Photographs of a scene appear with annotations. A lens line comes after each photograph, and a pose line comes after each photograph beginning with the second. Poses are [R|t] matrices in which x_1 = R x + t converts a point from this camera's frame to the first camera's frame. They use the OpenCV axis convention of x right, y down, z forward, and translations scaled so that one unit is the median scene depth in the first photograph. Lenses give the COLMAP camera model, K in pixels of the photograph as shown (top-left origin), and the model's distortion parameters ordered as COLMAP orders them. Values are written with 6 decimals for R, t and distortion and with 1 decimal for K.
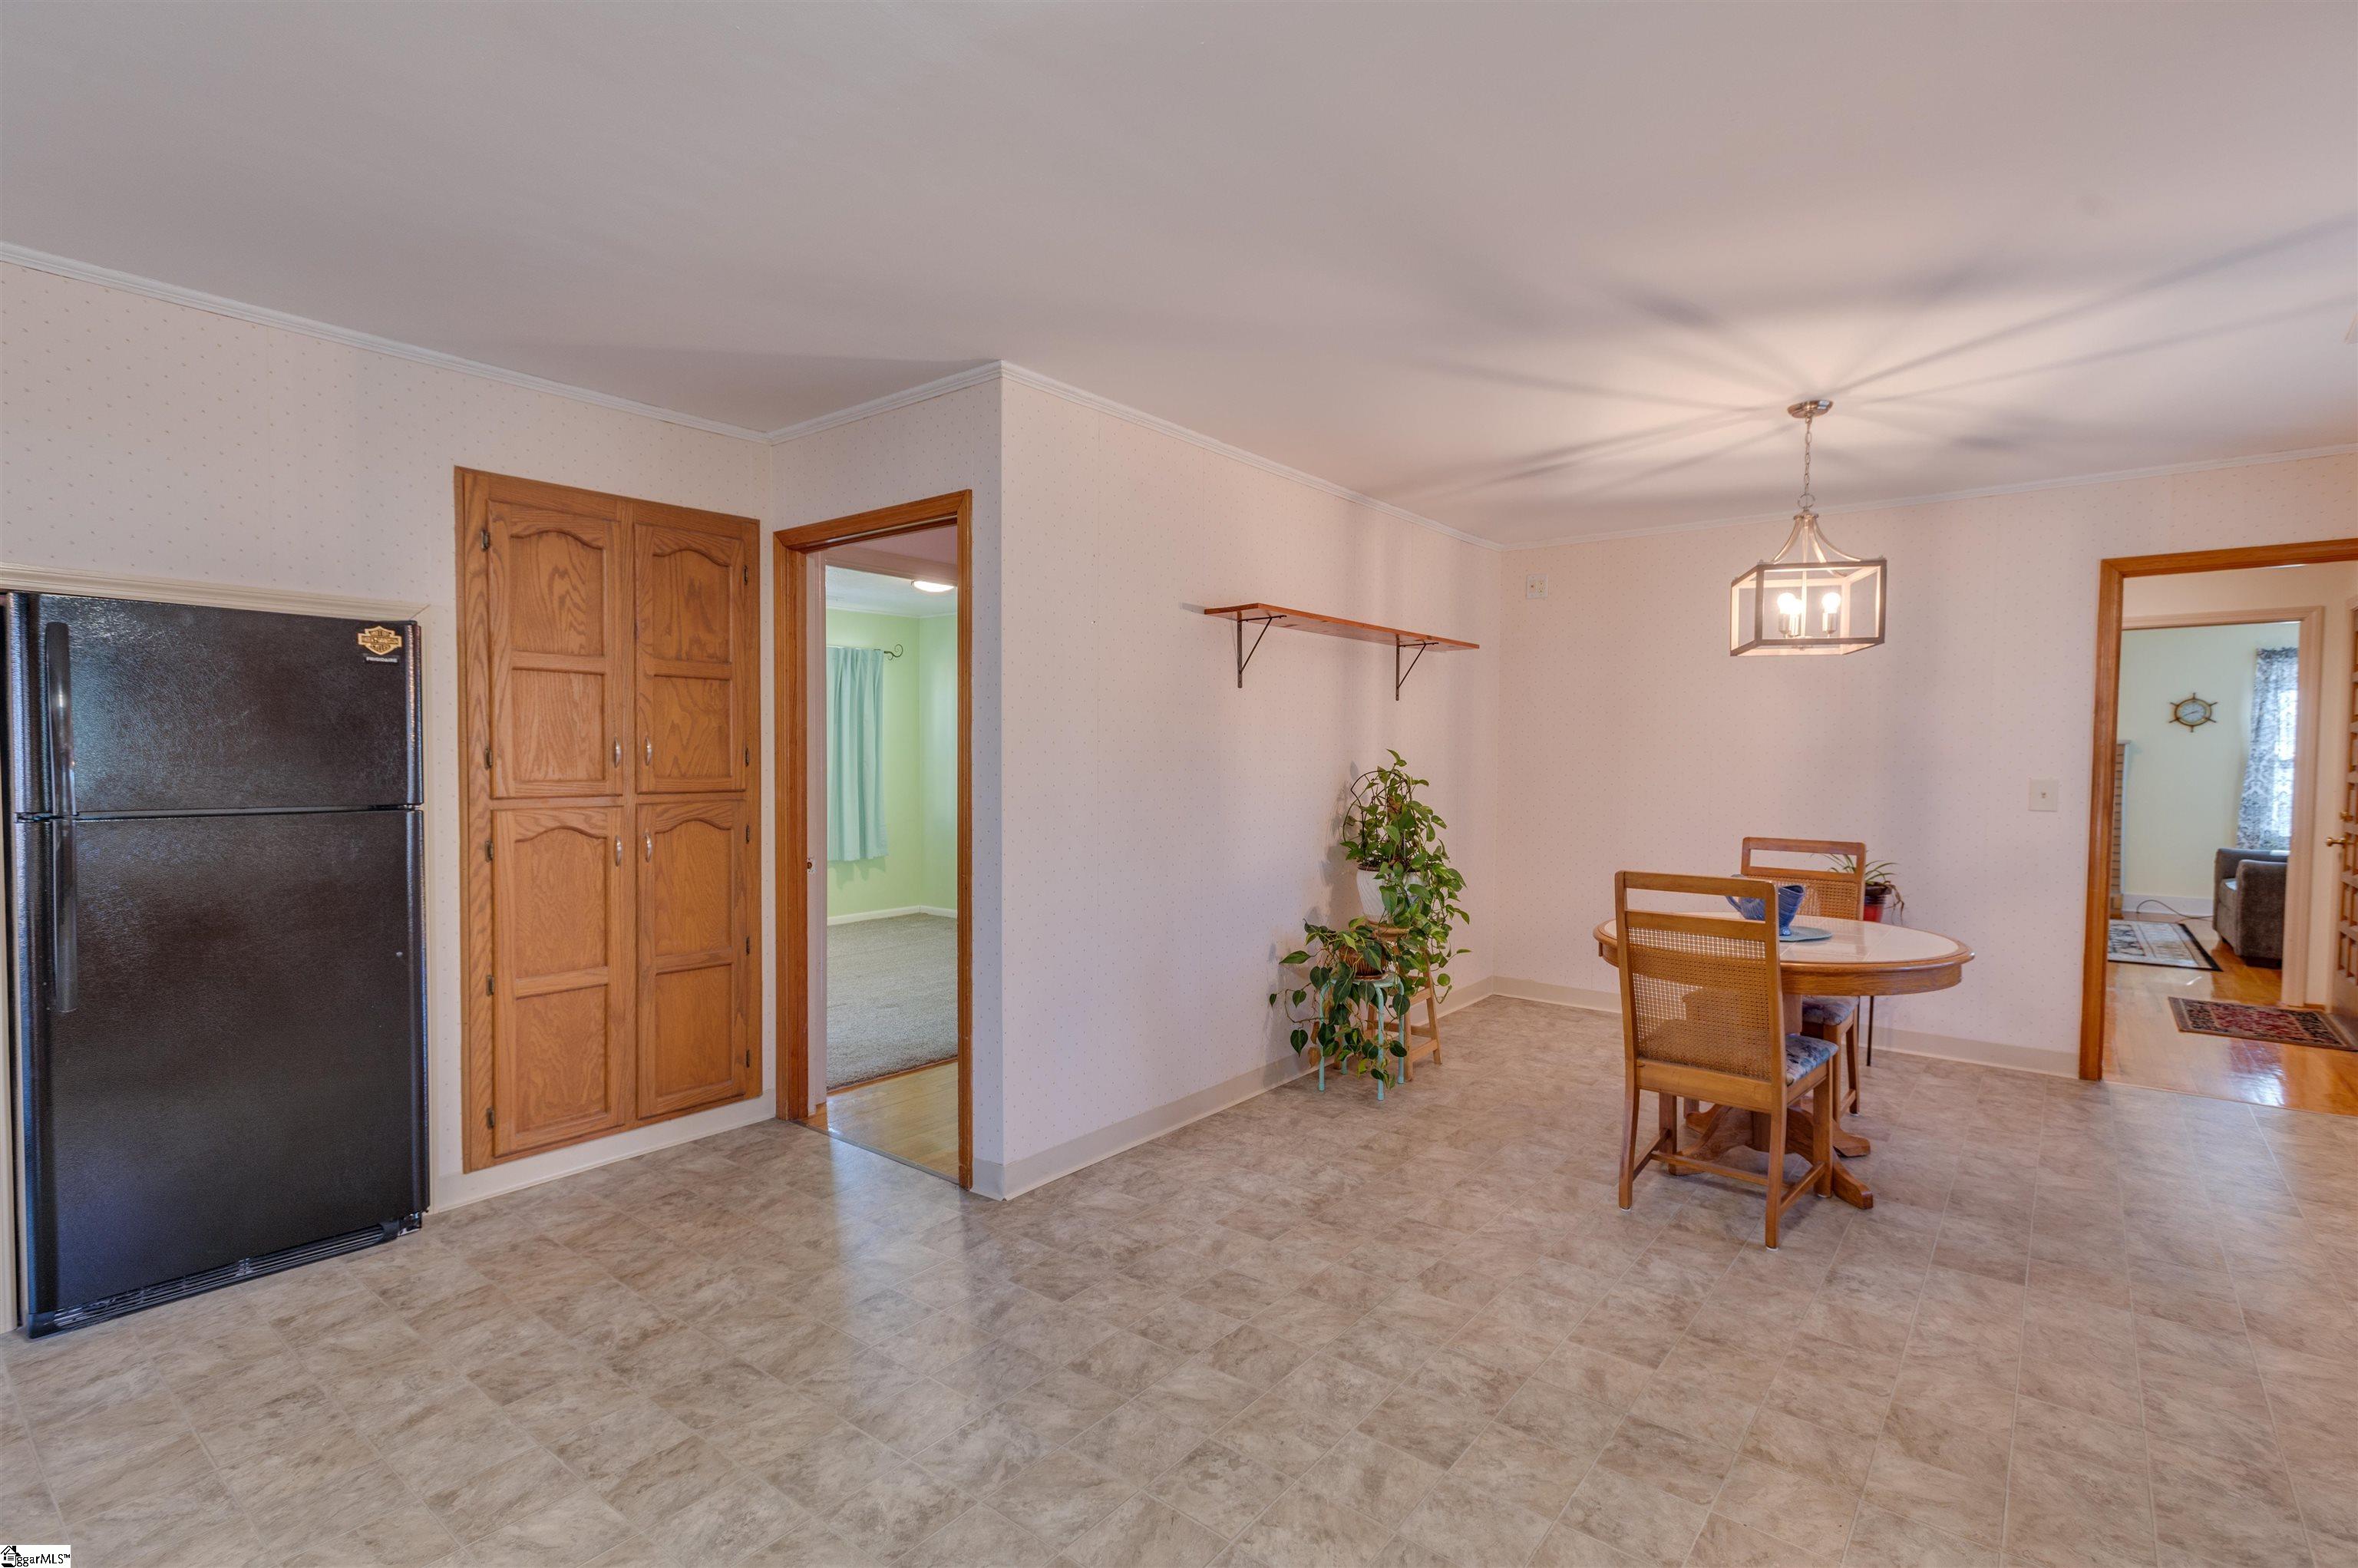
lens RADIAL K [[1109.6, 0, 1190.1], [0, 1109.6, 789.3], [0, 0, 1]] dist [0.016608, -0.000887]
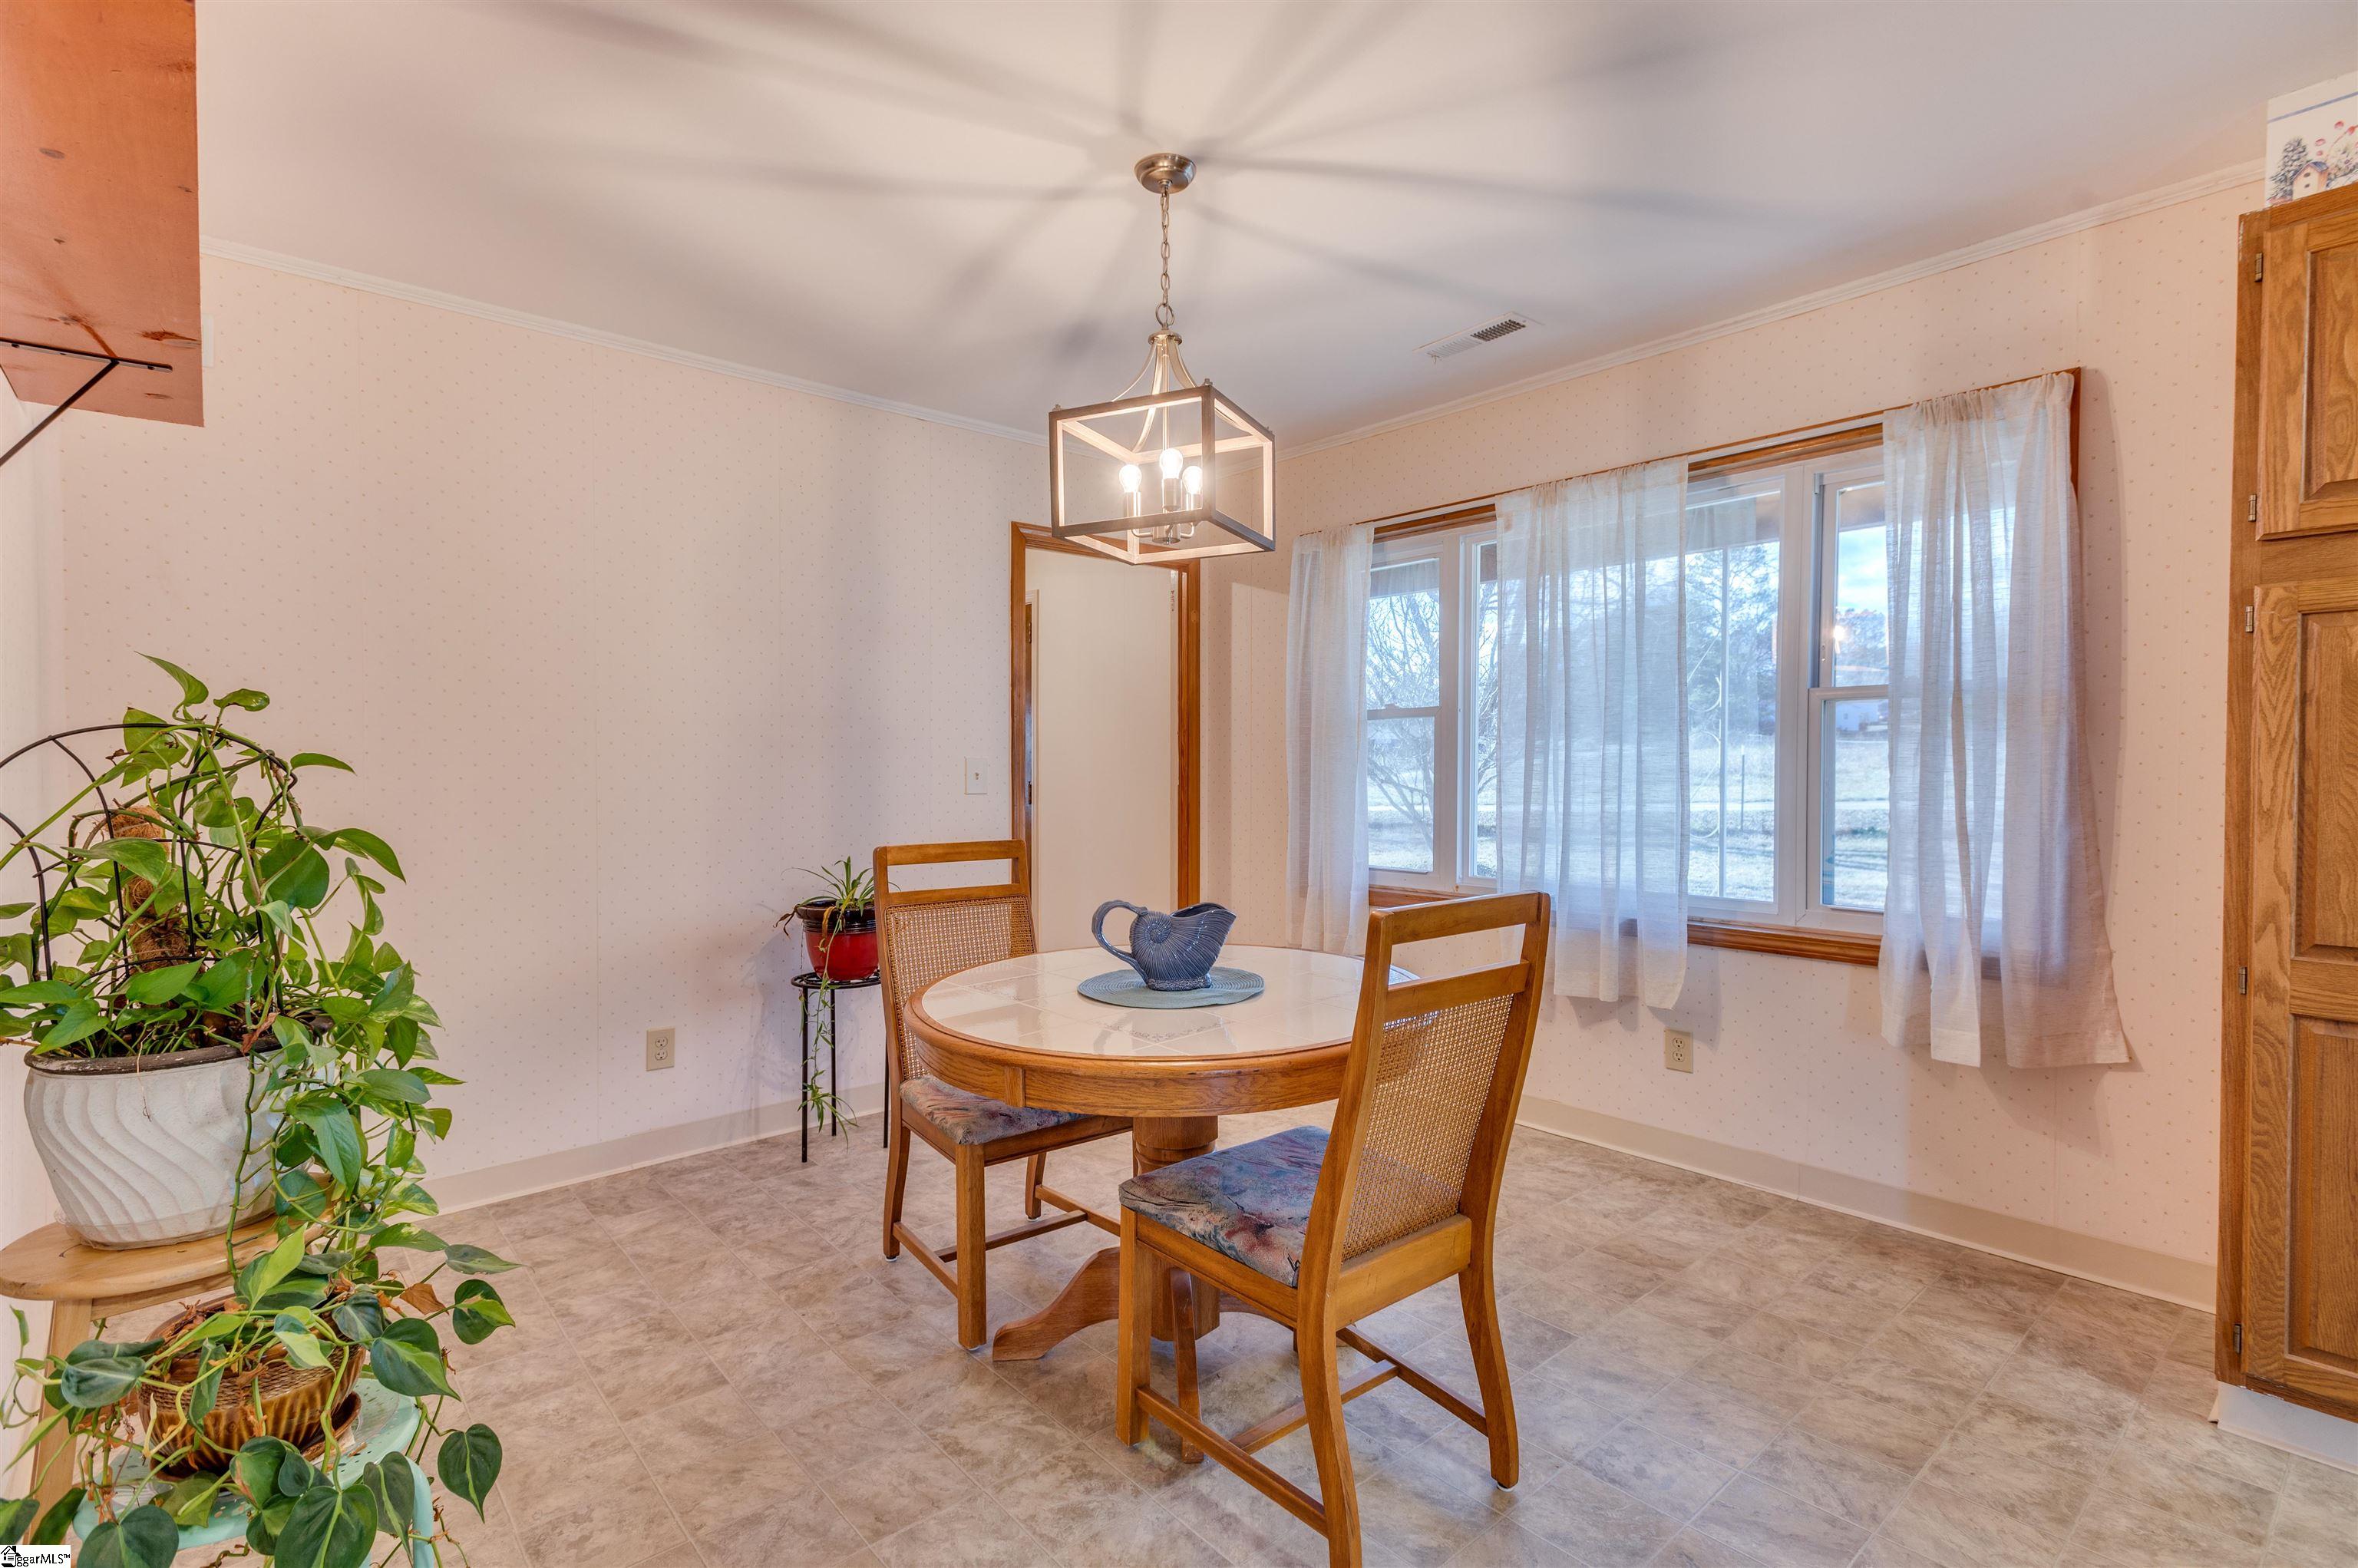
lens RADIAL K [[1109.6, 0, 1190.1], [0, 1109.6, 789.3], [0, 0, 1]] dist [0.016608, -0.000887]
pose [[0.185695, -0.026588, 0.982248, -0.096075], [0.034253, 0.999201, 0.020572, 0.005775], [-0.982010, 0.029825, 0.186458, 0.916514]]
